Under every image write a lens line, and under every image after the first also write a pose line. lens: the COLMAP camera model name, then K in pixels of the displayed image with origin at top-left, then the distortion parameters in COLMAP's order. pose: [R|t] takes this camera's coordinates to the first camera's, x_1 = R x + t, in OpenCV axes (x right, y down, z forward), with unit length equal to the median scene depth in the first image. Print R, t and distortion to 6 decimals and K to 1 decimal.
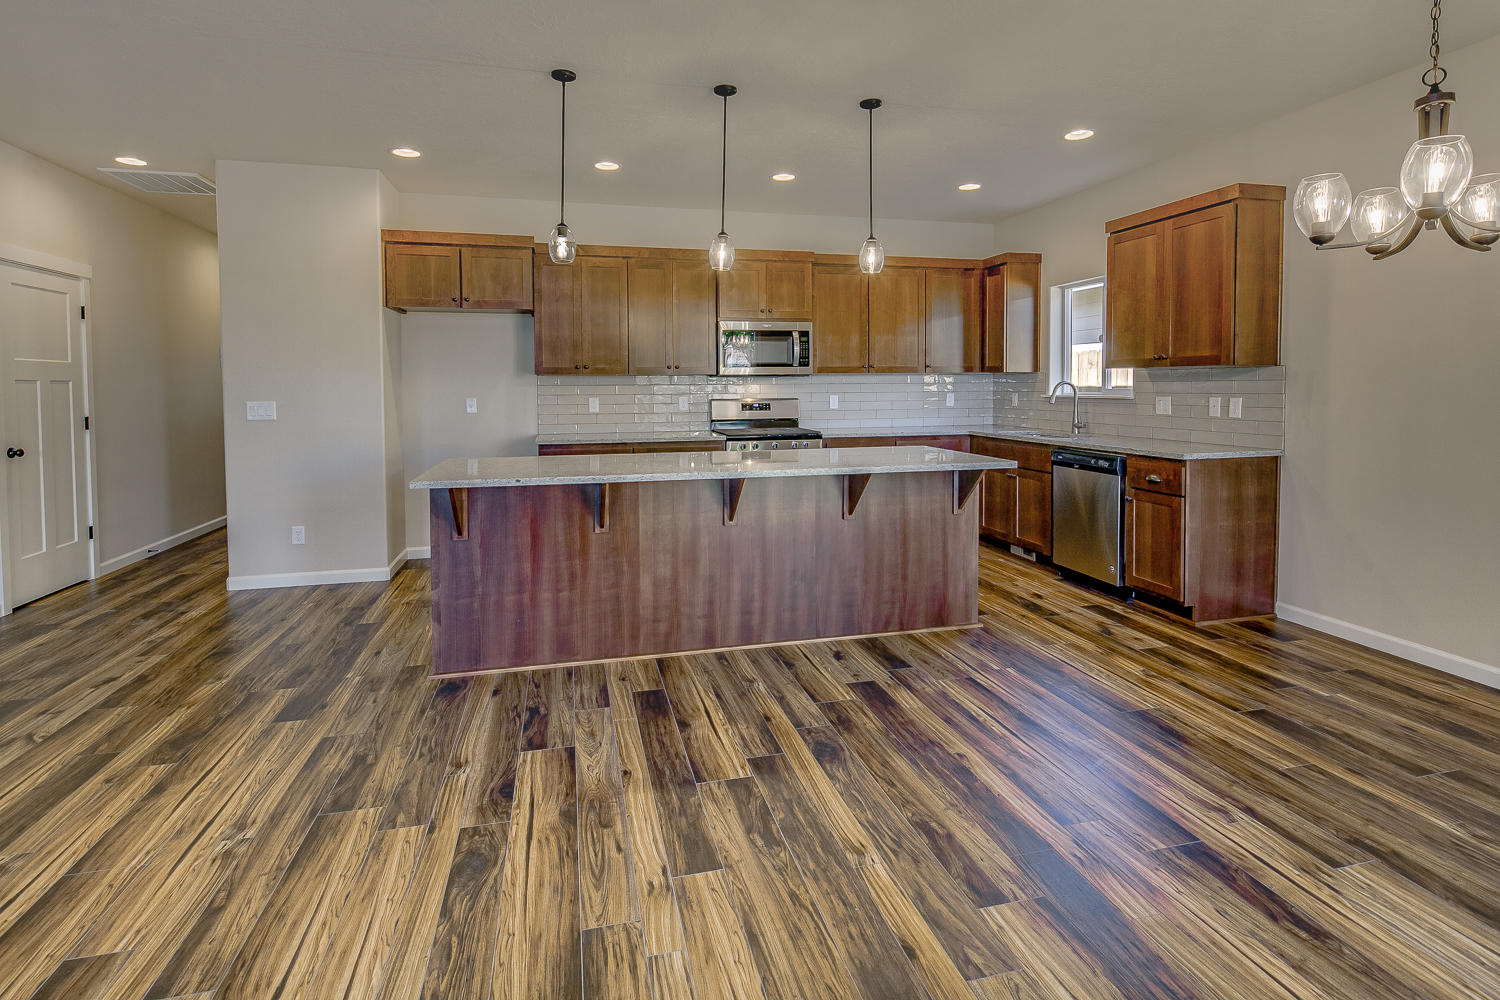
lens RADIAL K [[728.7, 0, 747.3], [0, 728.7, 410.8], [0, 0, 1]] dist [-0.000164, -0.001255]
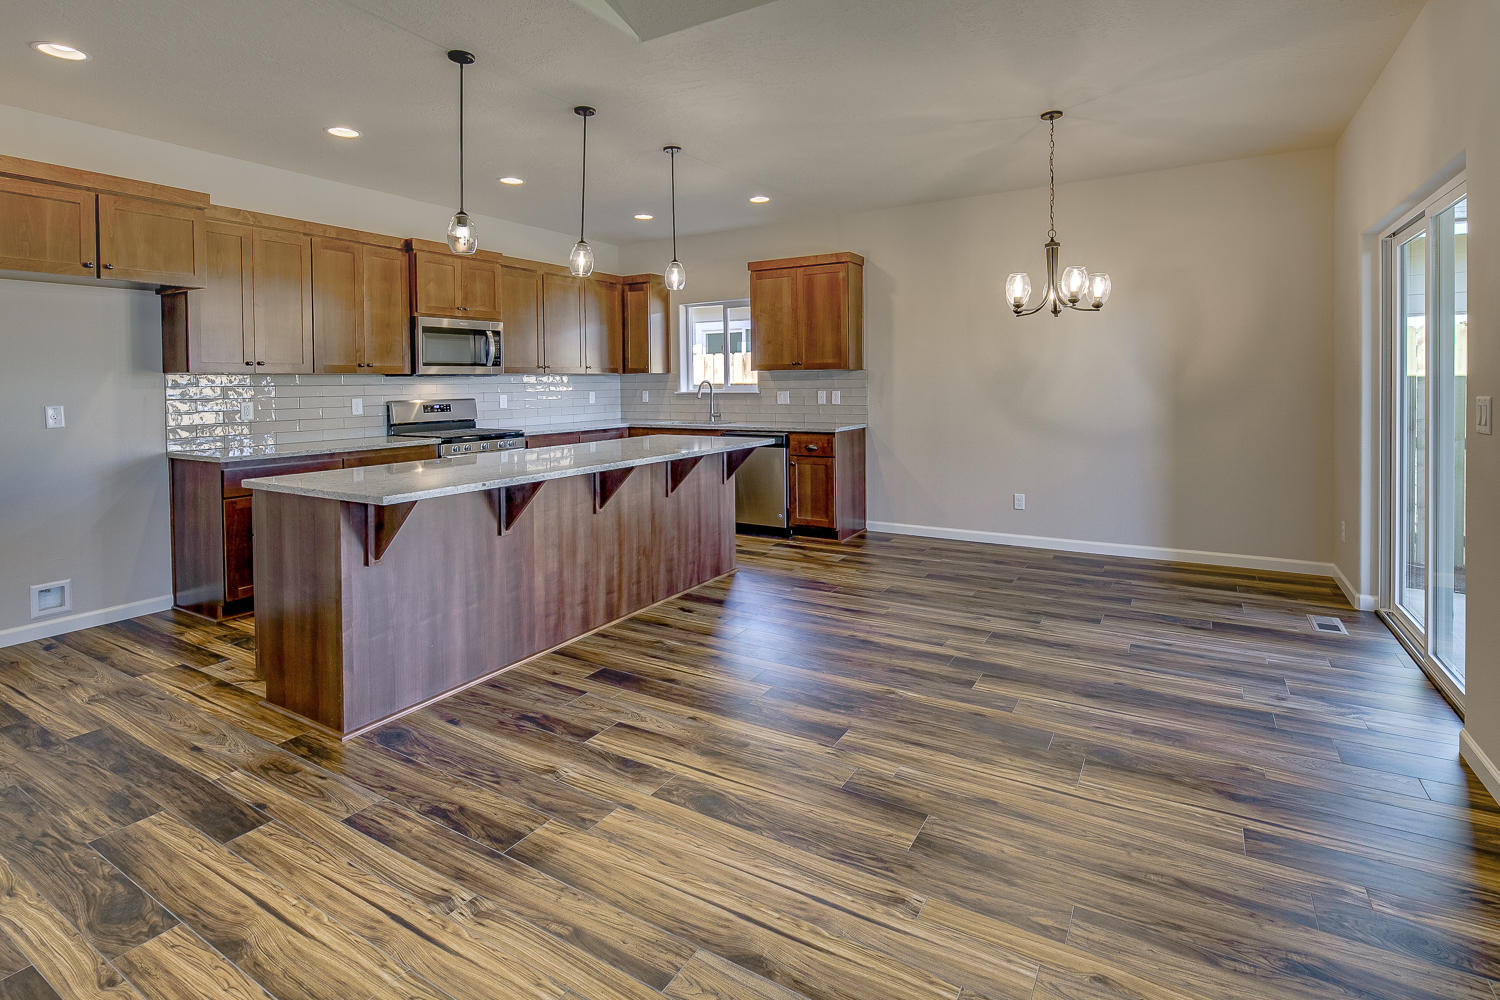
lens RADIAL K [[727.5, 0, 749.7], [0, 727.5, 394.7], [0, 0, 1]] dist [-0.002454, -0.000853]
pose [[0.706176, -0.014764, 0.707883, -0.635770], [0.032396, 0.999409, -0.011473, 0.001703], [-0.707295, 0.031035, 0.706237, 0.077473]]
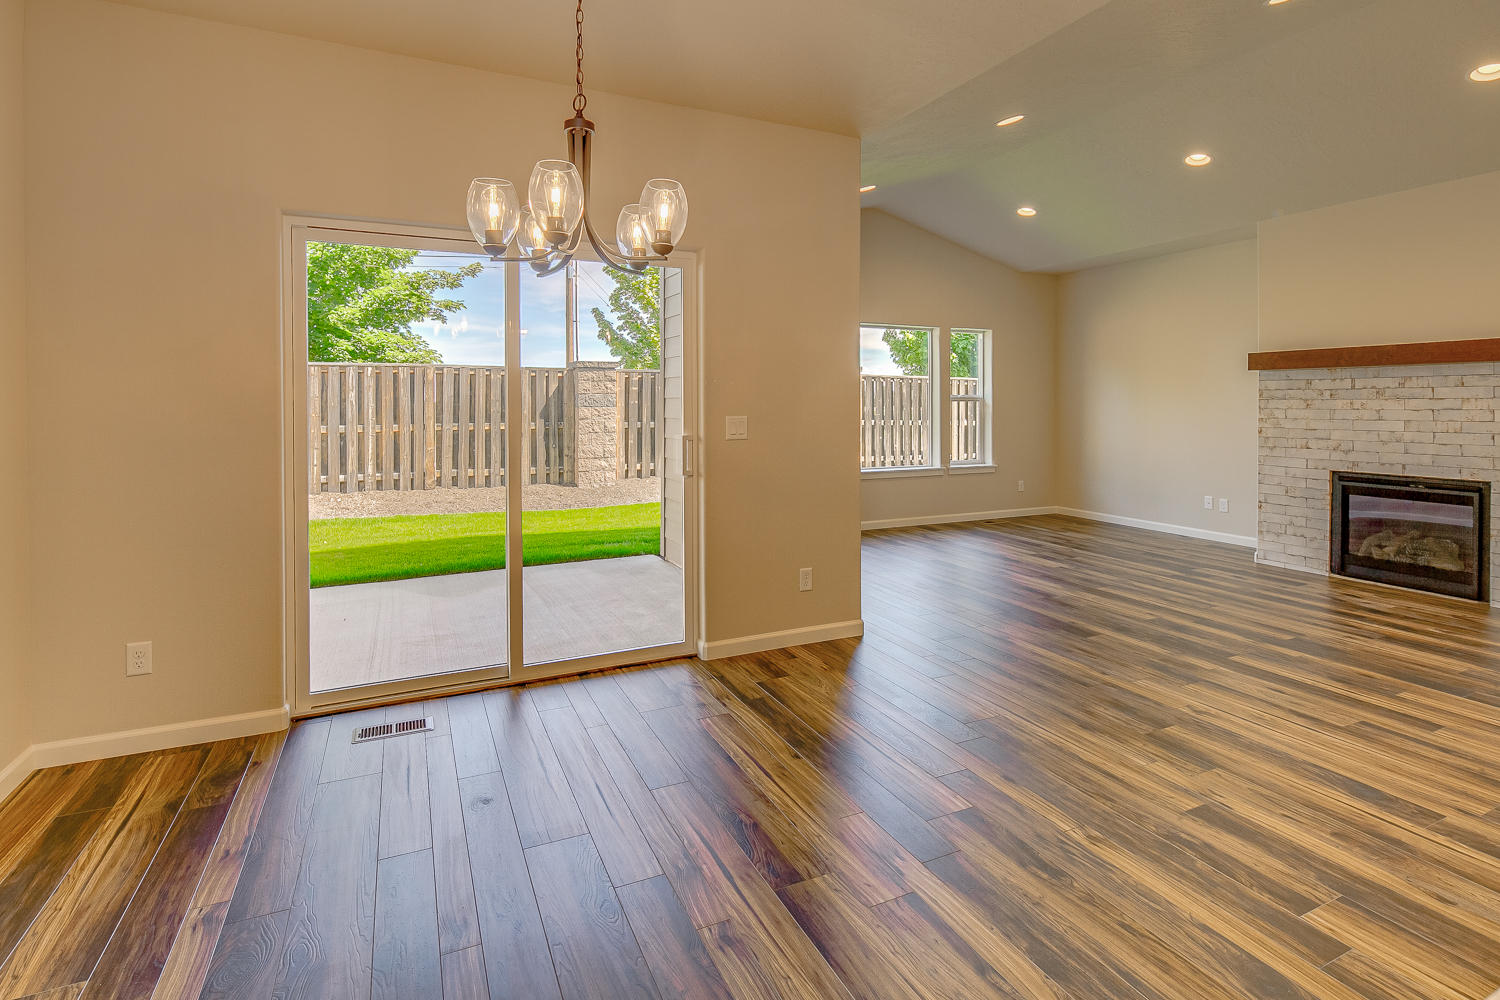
lens RADIAL K [[732.7, 0, 748.0], [0, 732.7, 406.1], [0, 0, 1]] dist [-0.001115, -0.001058]
pose [[-0.981205, 0.006340, -0.192863, 0.492798], [-0.001730, 0.999131, 0.041646, -0.040139], [0.192960, 0.041197, -0.980341, 1.116539]]
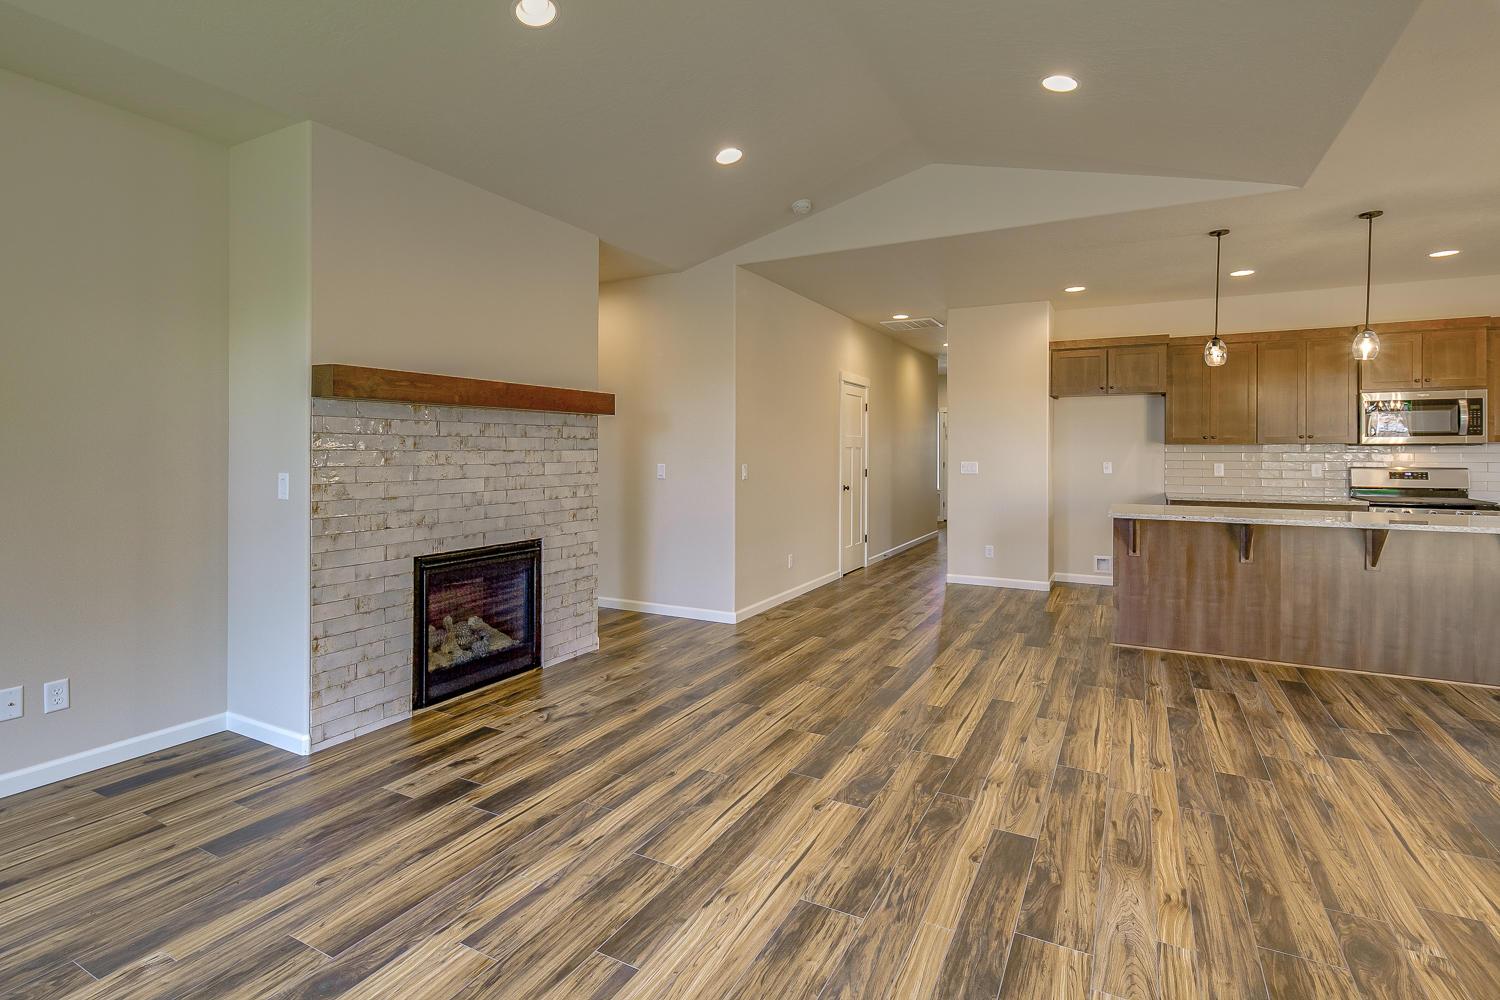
lens RADIAL K [[731.9, 0, 734.7], [0, 731.9, 449.9], [0, 0, 1]] dist [0.002281, -0.004176]
pose [[0.735903, 0.005802, -0.677062, 0.018122], [-0.029517, 0.999288, -0.023519, 0.017748], [0.676443, 0.037292, 0.735550, -0.623913]]
